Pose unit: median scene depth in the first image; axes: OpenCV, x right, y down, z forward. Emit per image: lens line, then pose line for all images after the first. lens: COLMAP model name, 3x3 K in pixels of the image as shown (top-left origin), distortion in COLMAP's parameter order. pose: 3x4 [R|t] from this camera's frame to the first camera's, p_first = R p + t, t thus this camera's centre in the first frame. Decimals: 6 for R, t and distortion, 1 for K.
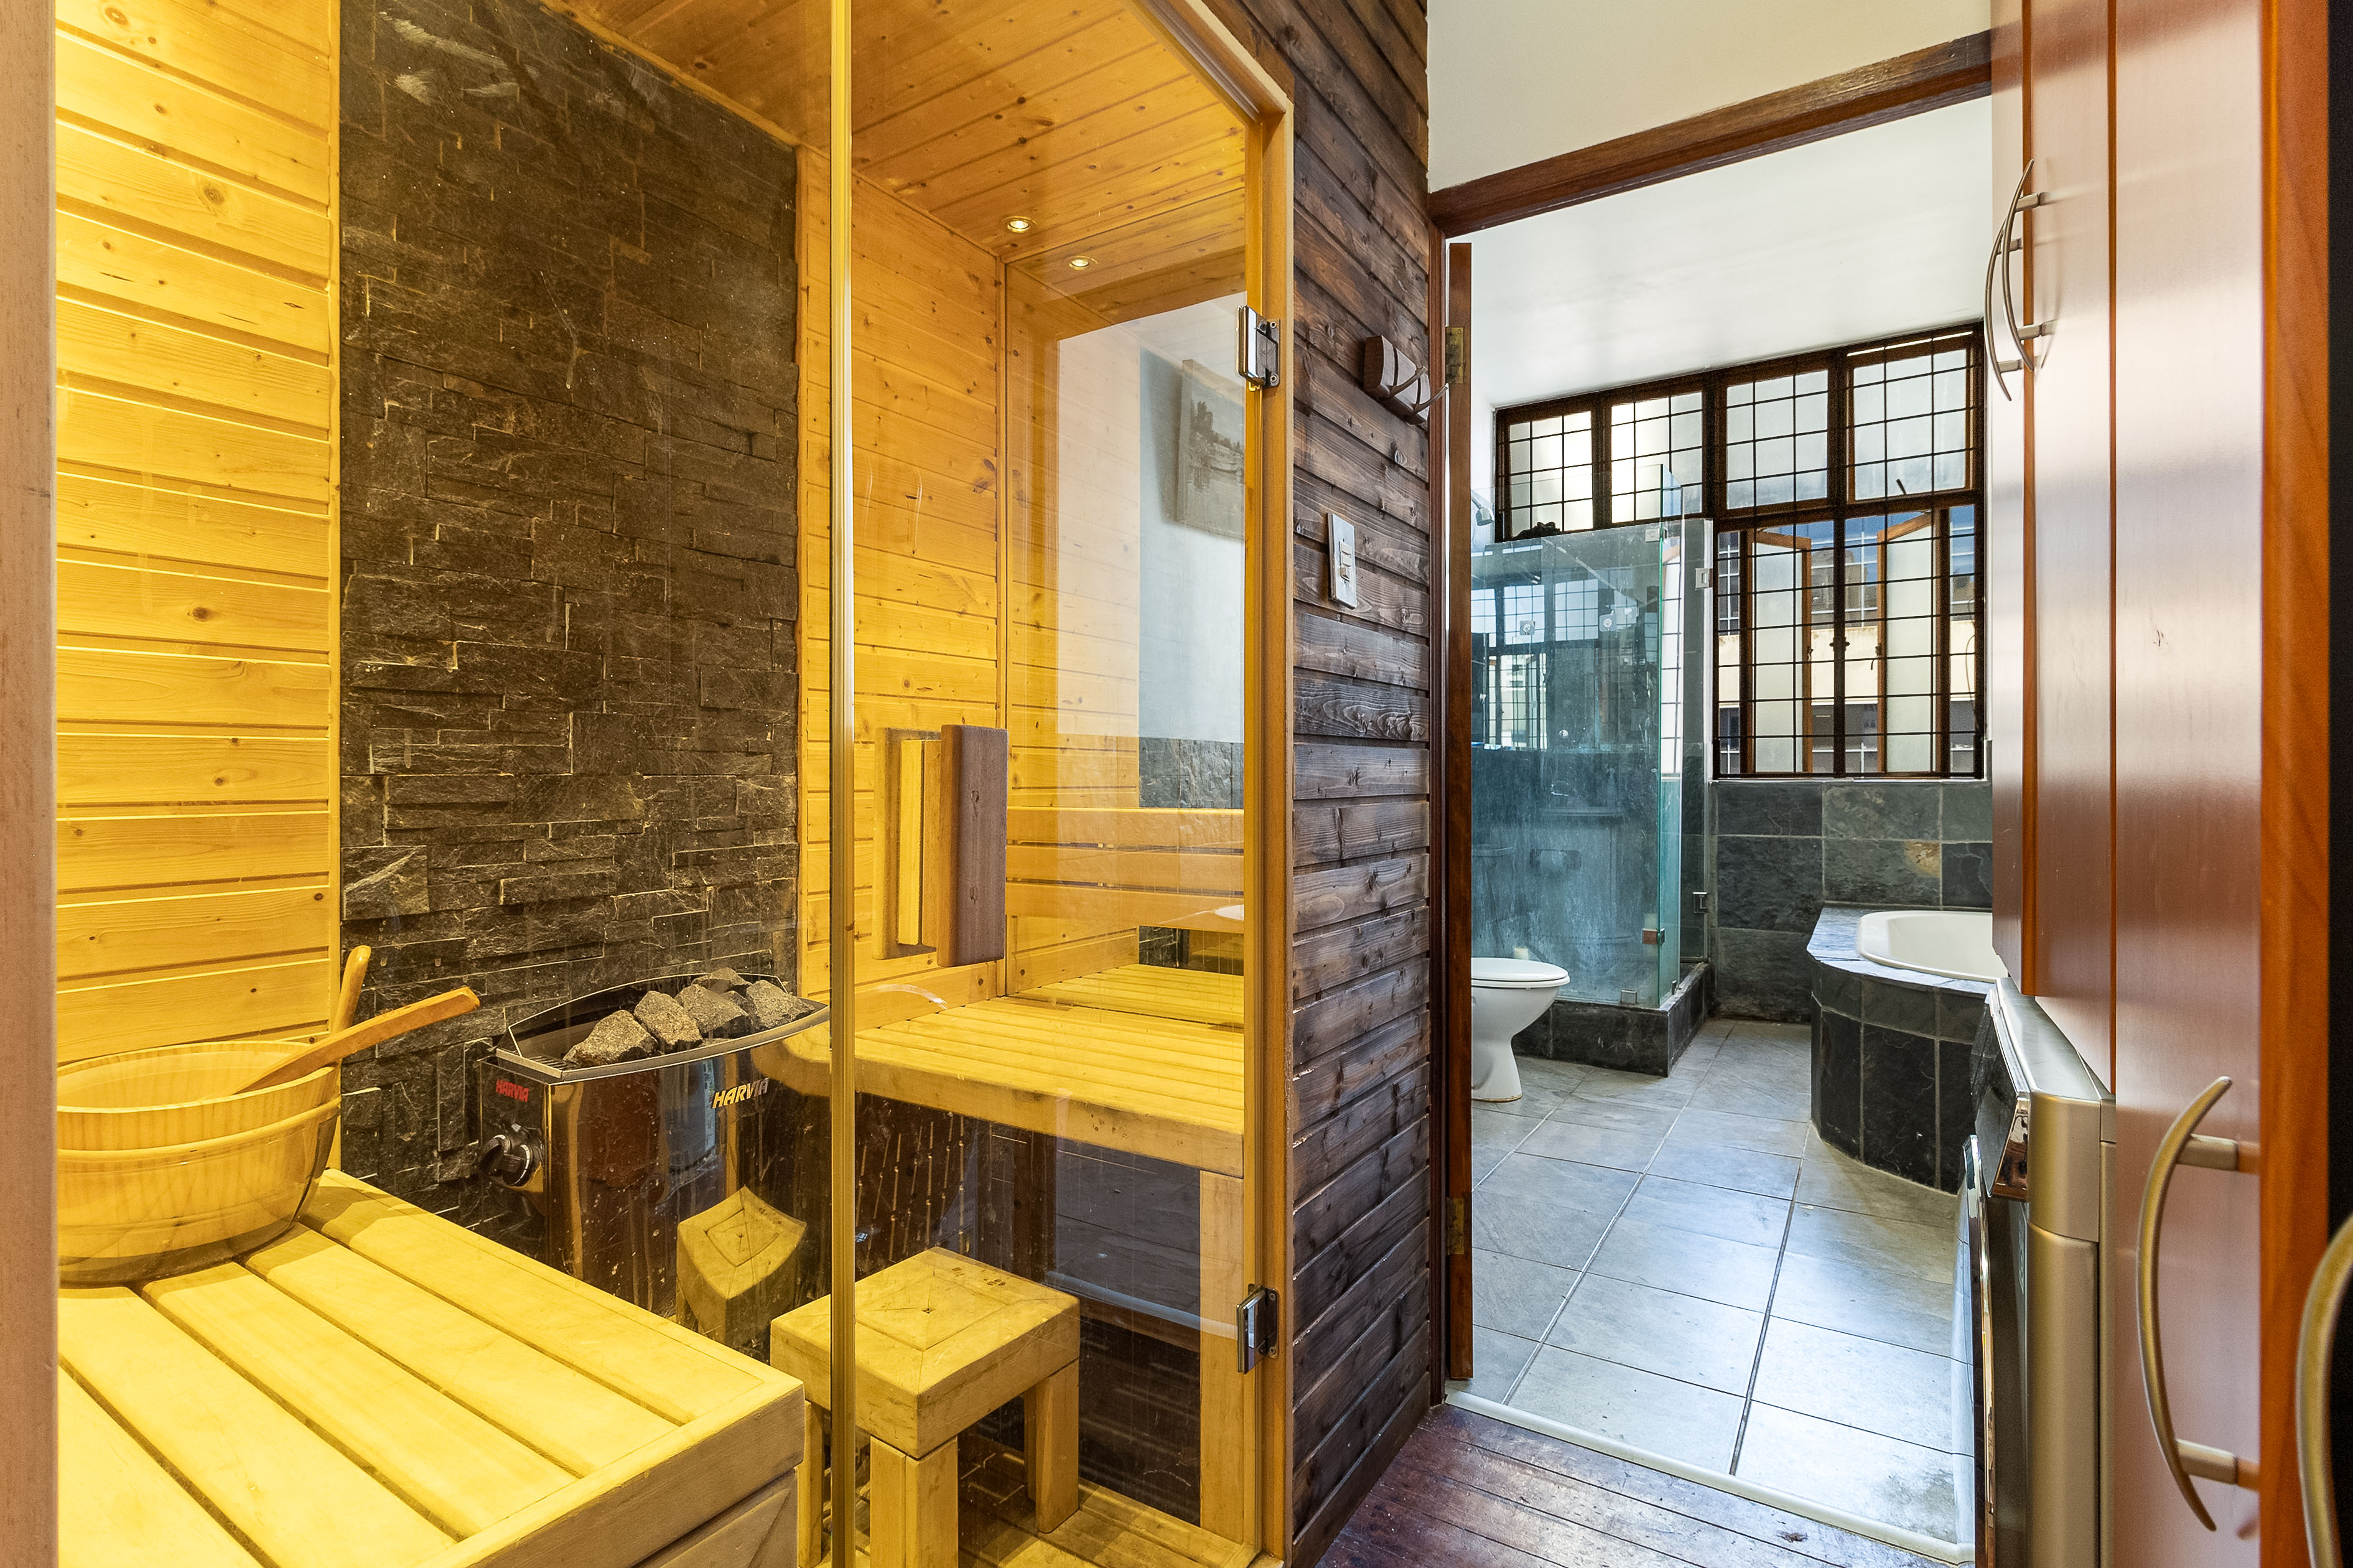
lens RADIAL K [[1089.6, 0, 1192.7], [0, 1089.6, 786.6], [0, 0, 1]] dist [0.002999, 0.000240]
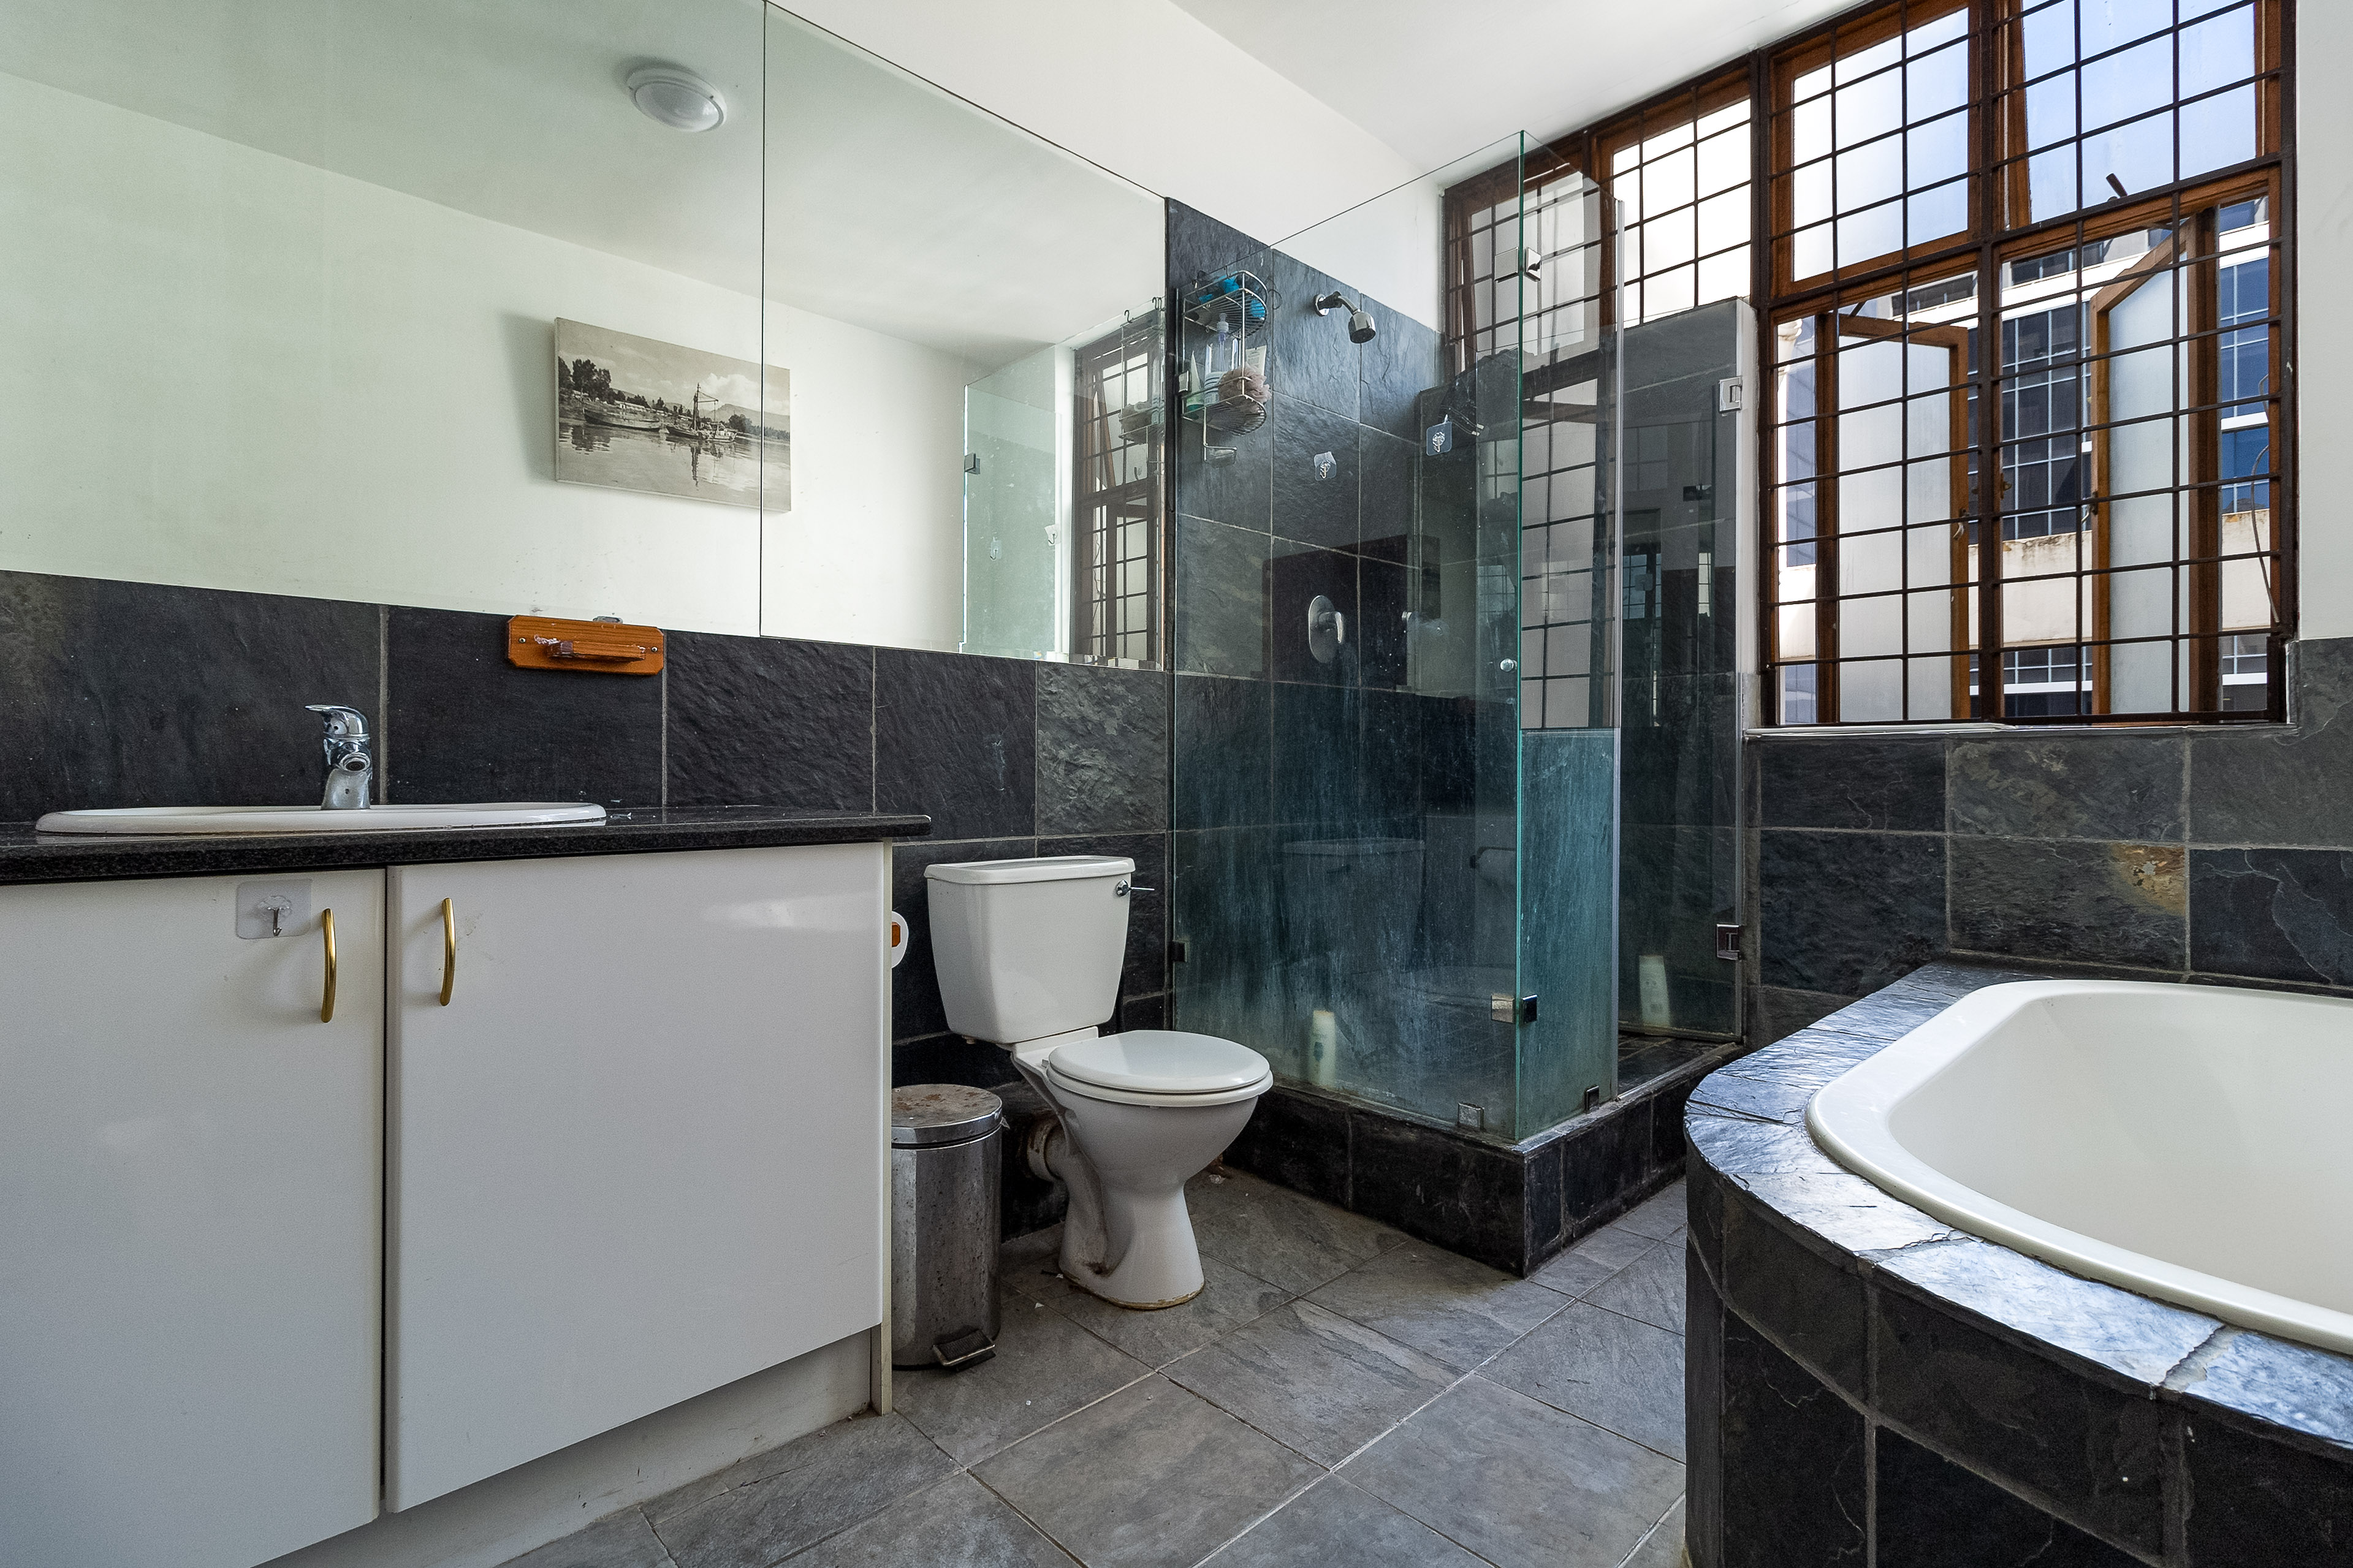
lens RADIAL K [[1089.3, 0, 1164.5], [0, 1089.3, 767.9], [0, 0, 1]] dist [0.002999, 0.000240]
pose [[0.969453, 0.001777, -0.245270, 0.335508], [-0.004306, 0.999943, -0.009776, 0.020444], [0.245239, 0.010533, 0.969405, 0.373711]]
